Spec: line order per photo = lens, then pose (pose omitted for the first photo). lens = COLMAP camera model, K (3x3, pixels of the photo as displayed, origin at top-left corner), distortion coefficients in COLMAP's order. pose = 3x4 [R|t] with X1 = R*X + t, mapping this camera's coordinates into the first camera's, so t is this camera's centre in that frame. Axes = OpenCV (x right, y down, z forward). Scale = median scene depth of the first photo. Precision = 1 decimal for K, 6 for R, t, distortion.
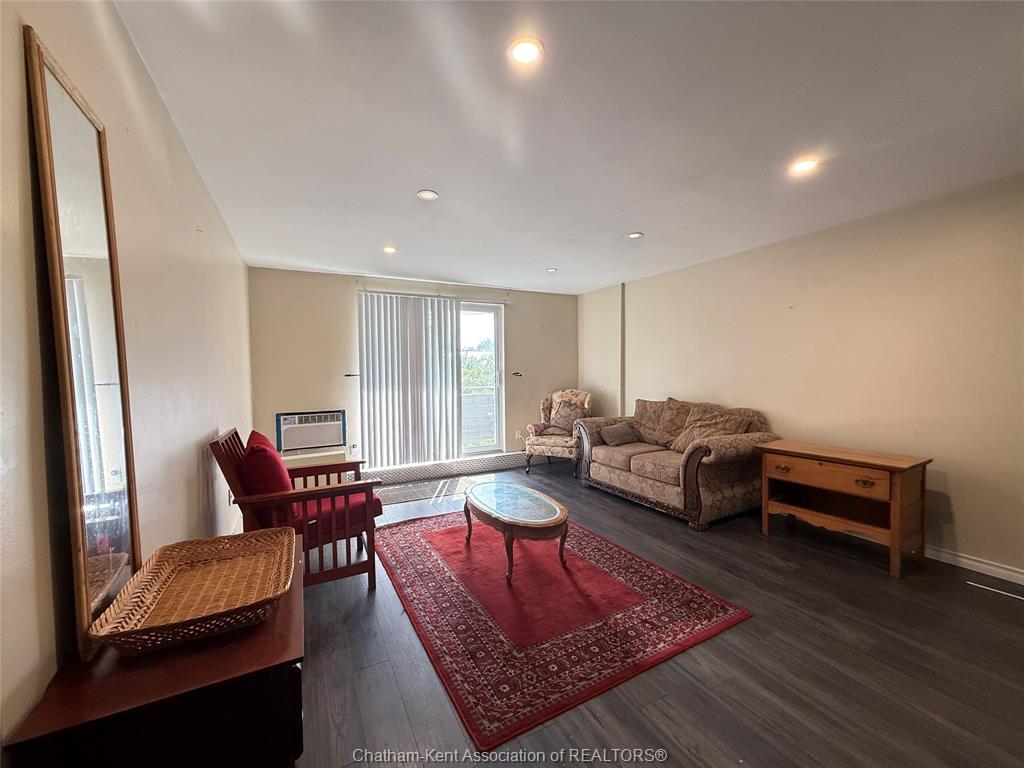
lens RADIAL K [[406.2, 0, 510.7], [0, 406.2, 385.2], [0, 0, 1]] dist [0.000286, 0.000290]
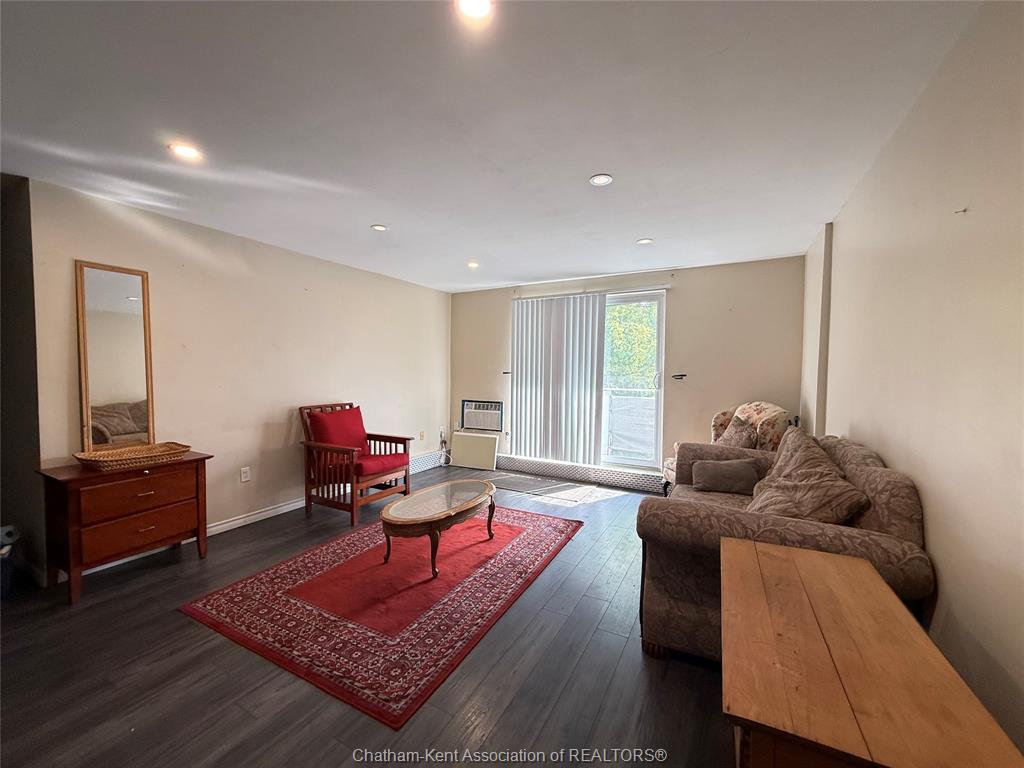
lens RADIAL K [[406.2, 0, 510.7], [0, 406.2, 385.2], [0, 0, 1]] dist [0.000286, 0.000290]
pose [[0.553913, 0.048981, -0.831132, 0.569012], [-0.044174, 0.998591, 0.029410, -0.022856], [0.831402, 0.020424, 0.555296, 0.347667]]
